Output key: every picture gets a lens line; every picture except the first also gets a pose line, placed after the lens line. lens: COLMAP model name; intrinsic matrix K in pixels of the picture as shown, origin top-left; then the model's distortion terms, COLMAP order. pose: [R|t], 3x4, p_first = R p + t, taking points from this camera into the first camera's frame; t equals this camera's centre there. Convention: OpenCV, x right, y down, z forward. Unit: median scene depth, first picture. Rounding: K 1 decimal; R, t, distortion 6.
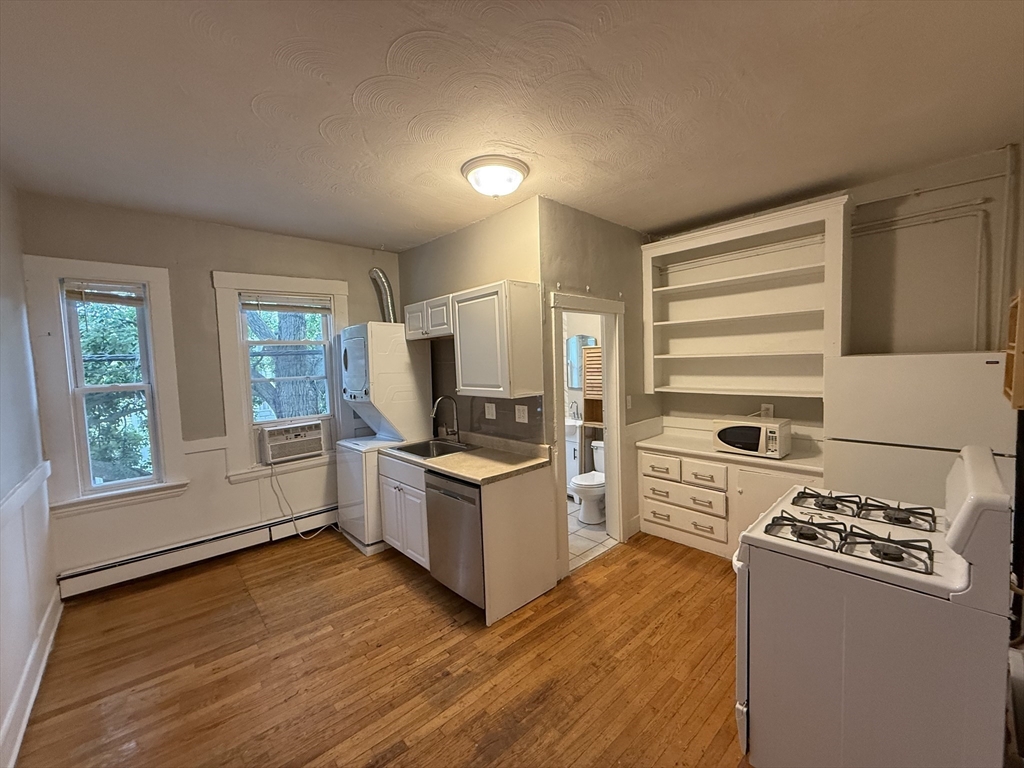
lens RADIAL K [[408.7, 0, 513.0], [0, 408.7, 386.5], [0, 0, 1]] dist [-0.000026, -0.000088]
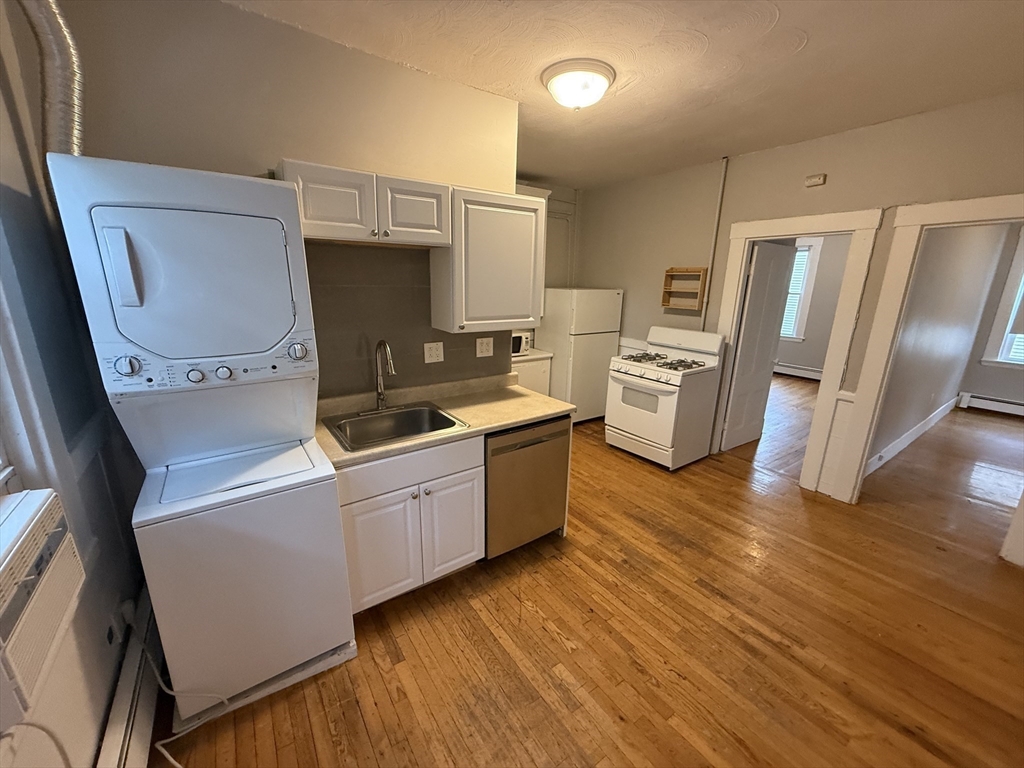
lens RADIAL K [[408.7, 0, 510.0], [0, 408.7, 387.8], [0, 0, 1]] dist [-0.000026, -0.000088]
pose [[0.129320, -0.219058, 0.967104, -1.078041], [0.040289, 0.975649, 0.215606, -0.048379], [-0.990784, 0.011081, 0.134996, 1.012959]]
